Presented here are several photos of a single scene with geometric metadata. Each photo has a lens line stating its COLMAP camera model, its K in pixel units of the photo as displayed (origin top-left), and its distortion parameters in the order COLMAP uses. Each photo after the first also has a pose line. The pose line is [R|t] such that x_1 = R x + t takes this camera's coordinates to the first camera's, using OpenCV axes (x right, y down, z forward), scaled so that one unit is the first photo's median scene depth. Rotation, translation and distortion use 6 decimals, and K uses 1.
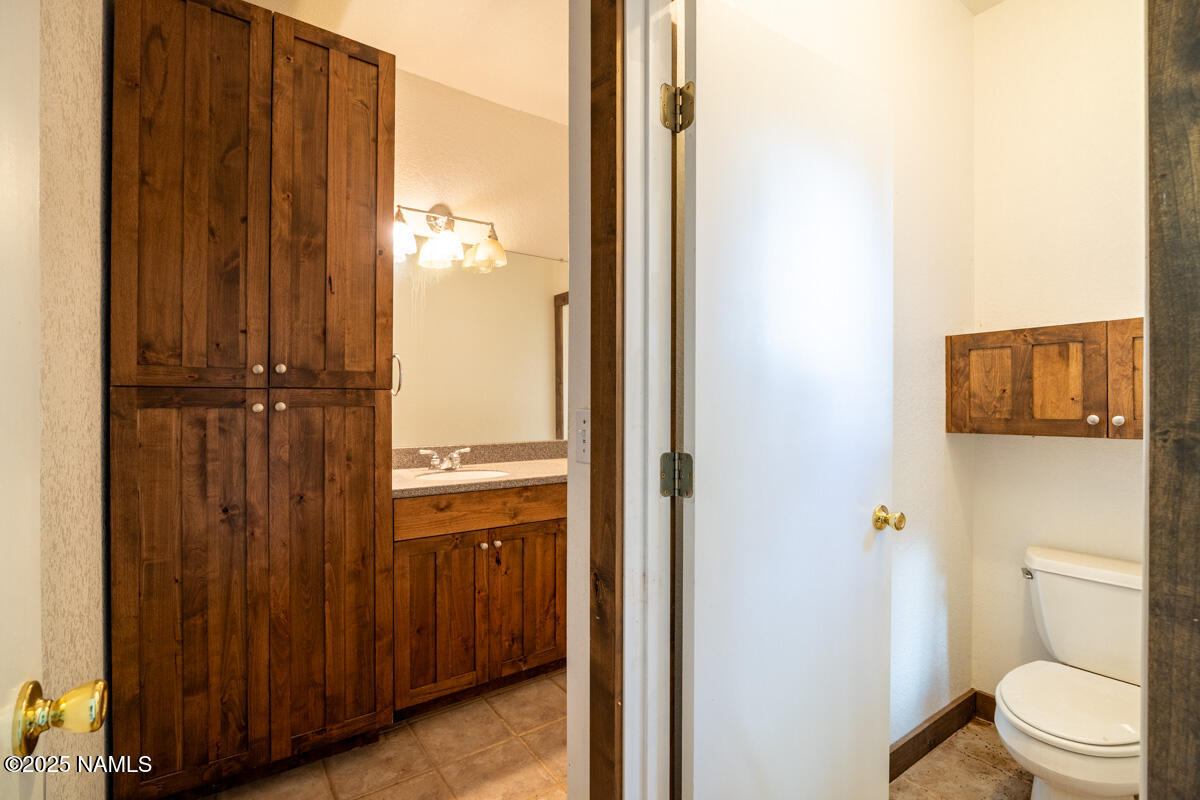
lens RADIAL K [[560.0, 0, 601.7], [0, 560.0, 401.6], [0, 0, 1]] dist [-0.003787, -0.000067]
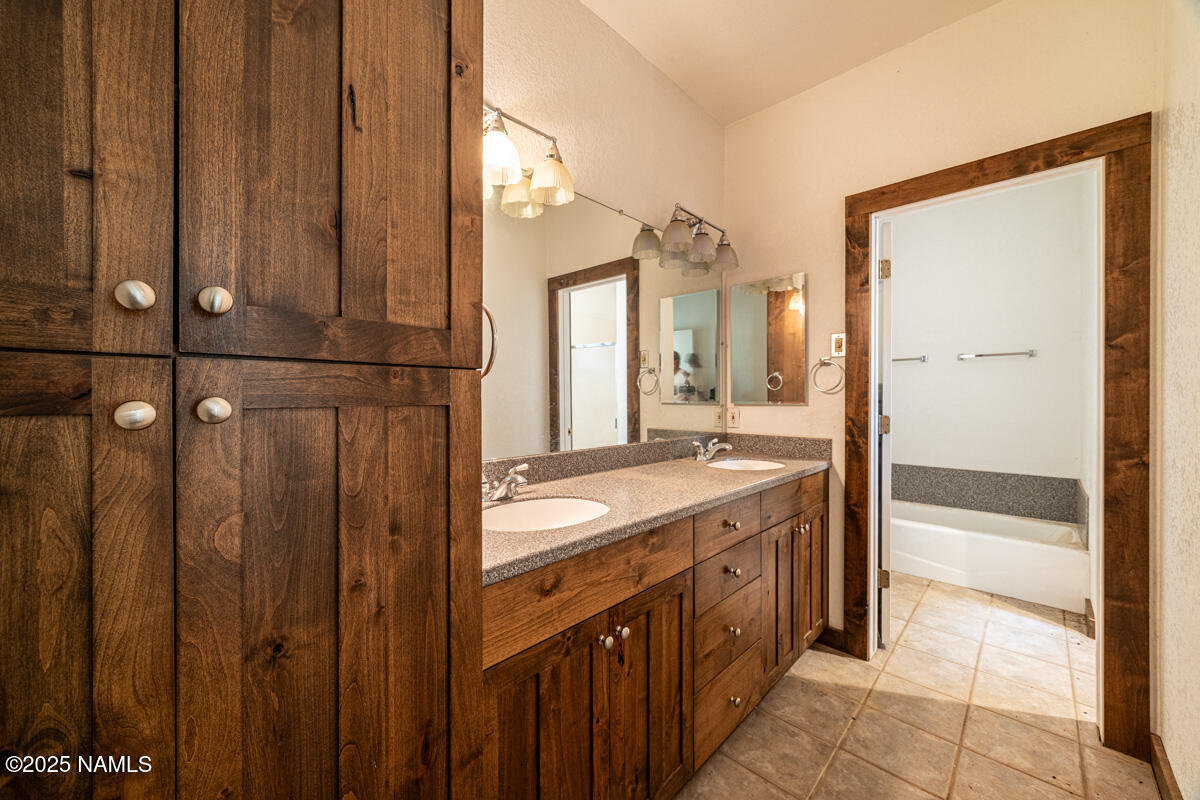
lens RADIAL K [[459.2, 0, 595.9], [0, 459.2, 396.5], [0, 0, 1]] dist [0.004188, 0.000013]
pose [[0.982970, -0.001255, 0.183760, -0.363801], [0.000581, 0.999993, 0.003721, -0.000045], [-0.183763, -0.003550, 0.982964, 0.622813]]
